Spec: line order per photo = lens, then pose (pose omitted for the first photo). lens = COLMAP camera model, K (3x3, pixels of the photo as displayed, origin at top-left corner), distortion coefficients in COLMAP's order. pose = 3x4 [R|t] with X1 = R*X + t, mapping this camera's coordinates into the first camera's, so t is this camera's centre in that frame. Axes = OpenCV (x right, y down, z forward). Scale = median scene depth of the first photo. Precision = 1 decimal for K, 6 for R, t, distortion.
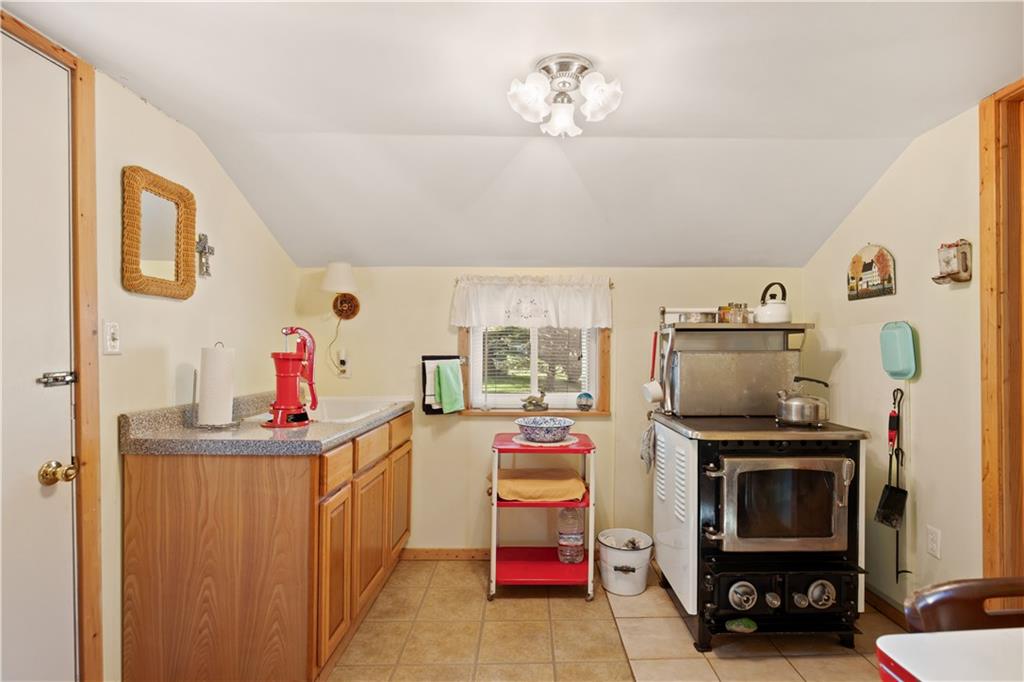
lens RADIAL K [[470.4, 0, 518.7], [0, 470.4, 357.7], [0, 0, 1]] dist [0.000741, 0.000137]
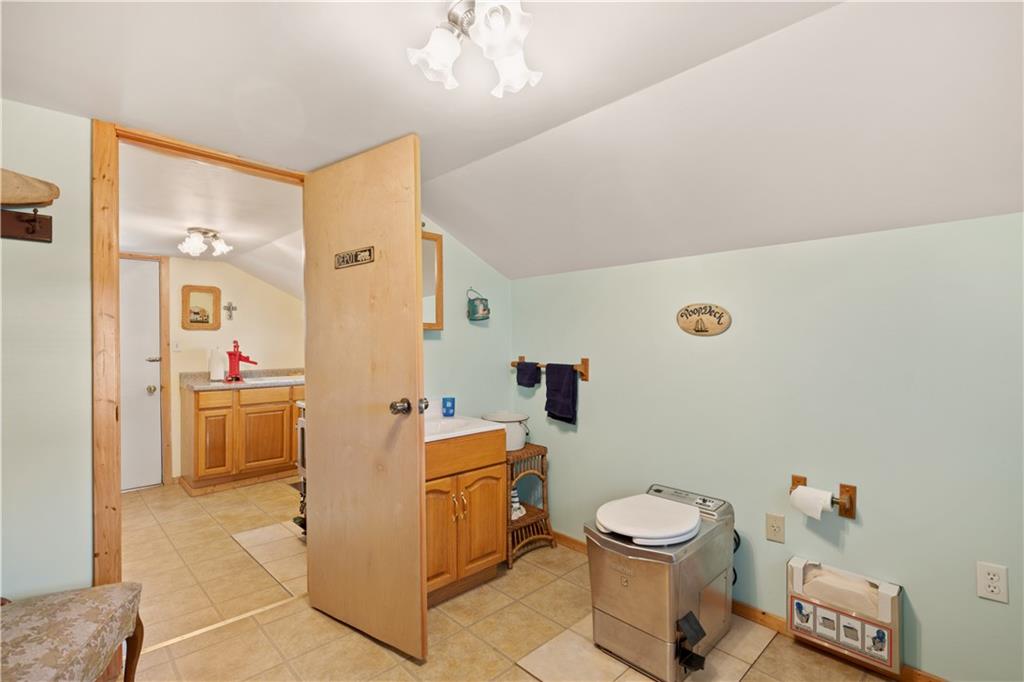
lens RADIAL K [[470.4, 0, 514.3], [0, 470.4, 343.8], [0, 0, 1]] dist [0.000741, 0.000137]
pose [[0.682214, -0.005262, -0.731134, 2.343470], [-0.001674, 0.999960, -0.008758, -0.031507], [0.731151, 0.007199, 0.682178, 0.454868]]
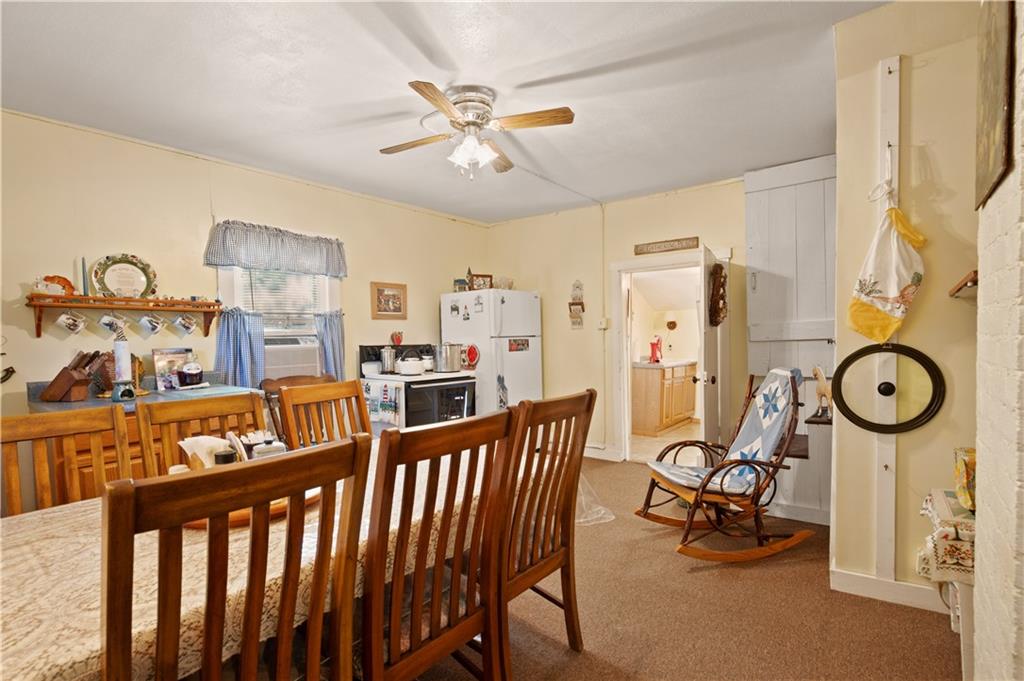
lens RADIAL K [[470.4, 0, 512.9], [0, 470.4, 345.1], [0, 0, 1]] dist [0.000741, 0.000137]
pose [[0.767274, 0.003330, -0.641311, 1.015430], [-0.000625, 0.999990, 0.004444, -0.005999], [0.641320, -0.003008, 0.767268, -2.531602]]
